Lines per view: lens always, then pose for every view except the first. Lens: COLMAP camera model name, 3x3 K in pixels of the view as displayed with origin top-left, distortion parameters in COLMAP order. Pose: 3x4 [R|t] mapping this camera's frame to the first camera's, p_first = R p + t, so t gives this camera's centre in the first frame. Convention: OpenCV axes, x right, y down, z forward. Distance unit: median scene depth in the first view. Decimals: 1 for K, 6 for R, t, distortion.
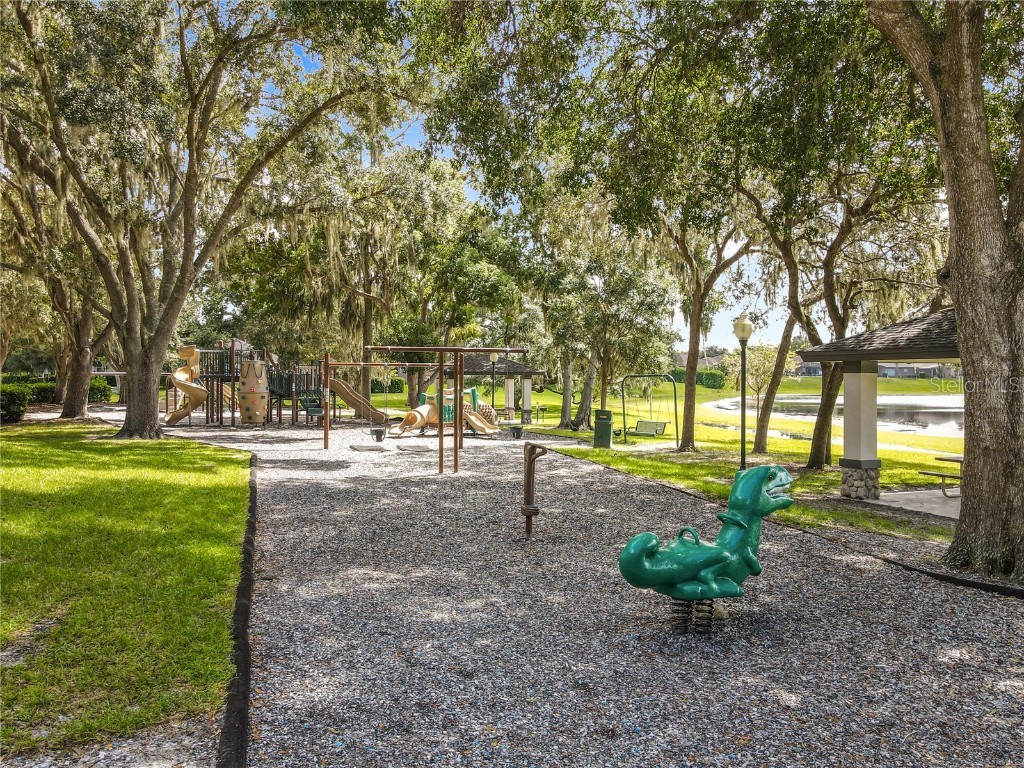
lens RADIAL K [[741.8, 0, 512.8], [0, 741.8, 379.1], [0, 0, 1]] dist [0.002565, 0.005192]
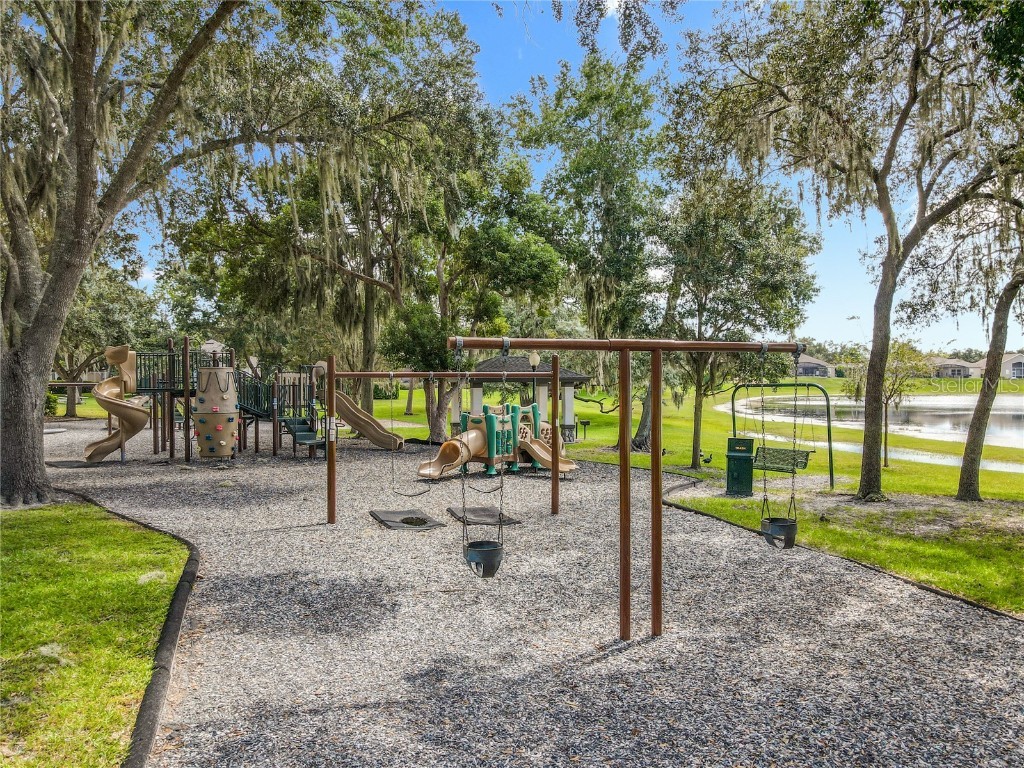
lens RADIAL K [[741.8, 0, 511.2], [0, 741.8, 387.1], [0, 0, 1]] dist [0.002565, 0.005192]
pose [[0.999818, -0.007291, 0.017646, -0.065001], [0.007144, 0.999939, 0.008367, -0.007570], [-0.017706, -0.008239, 0.999809, 0.227616]]
